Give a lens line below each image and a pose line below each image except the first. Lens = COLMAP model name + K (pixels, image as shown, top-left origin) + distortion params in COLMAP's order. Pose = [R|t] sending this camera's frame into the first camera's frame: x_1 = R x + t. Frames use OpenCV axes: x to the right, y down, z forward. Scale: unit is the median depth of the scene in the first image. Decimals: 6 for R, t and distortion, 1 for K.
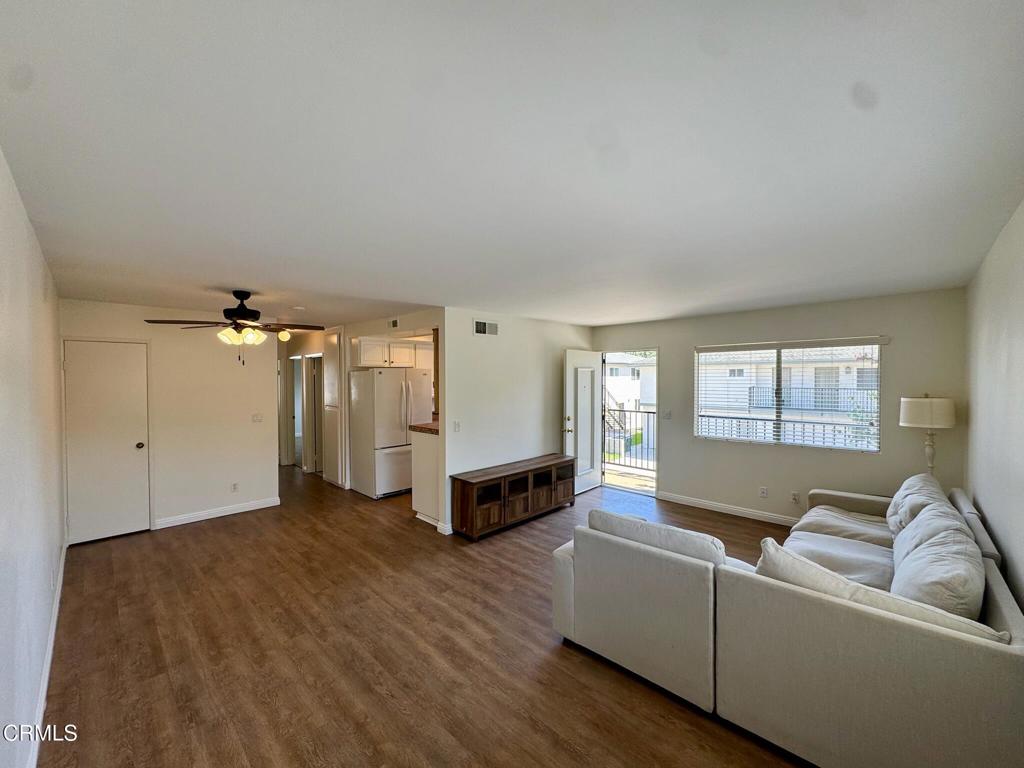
lens RADIAL K [[409.6, 0, 511.6], [0, 409.6, 384.3], [0, 0, 1]] dist [-0.003245, 0.000395]
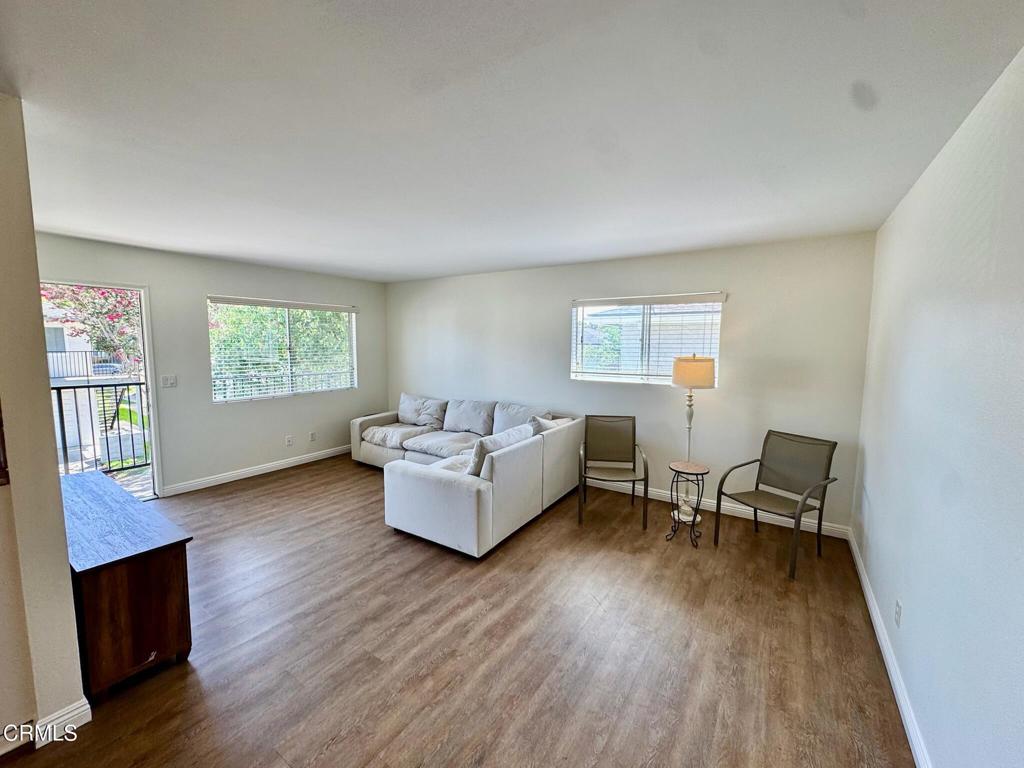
lens RADIAL K [[409.6, 0, 508.0], [0, 409.6, 384.8], [0, 0, 1]] dist [-0.003245, 0.000395]
pose [[-0.175070, -0.097907, 0.979676, -0.880474], [0.007303, 0.994887, 0.100733, 0.017863], [-0.984529, 0.024790, -0.173460, 1.008748]]
